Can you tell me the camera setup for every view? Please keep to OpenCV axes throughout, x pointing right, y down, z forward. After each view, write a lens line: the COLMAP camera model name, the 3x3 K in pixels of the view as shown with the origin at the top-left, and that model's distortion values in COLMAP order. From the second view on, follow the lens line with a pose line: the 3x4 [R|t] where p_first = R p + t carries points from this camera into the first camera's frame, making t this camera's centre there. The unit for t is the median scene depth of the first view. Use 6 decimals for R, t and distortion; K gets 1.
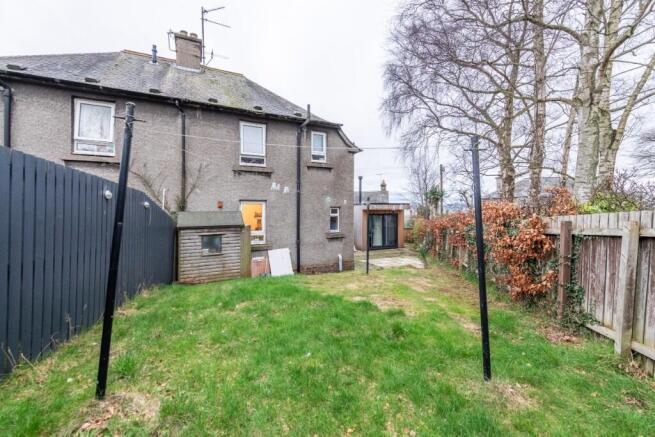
lens RADIAL K [[254.9, 0, 326.0], [0, 254.9, 204.0], [0, 0, 1]] dist [0.000460, 0.000016]
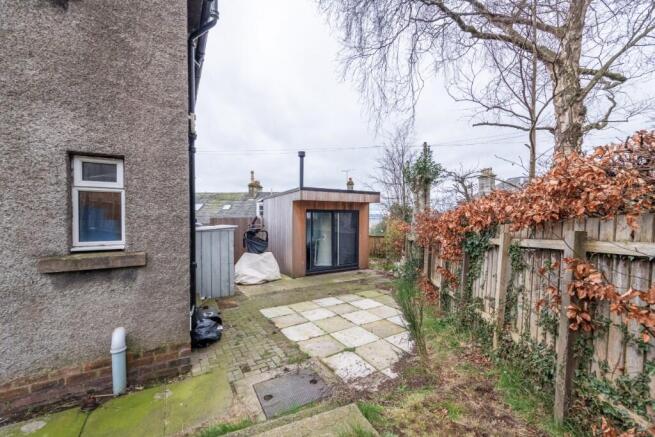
lens RADIAL K [[255.8, 0, 326.2], [0, 255.8, 219.5], [0, 0, 1]] dist [0.000583, 0.000073]
pose [[0.994941, -0.002231, 0.100440, 0.154972], [-0.000568, 0.999612, 0.027832, 0.045015], [-0.100463, -0.027749, 0.994554, 0.443946]]
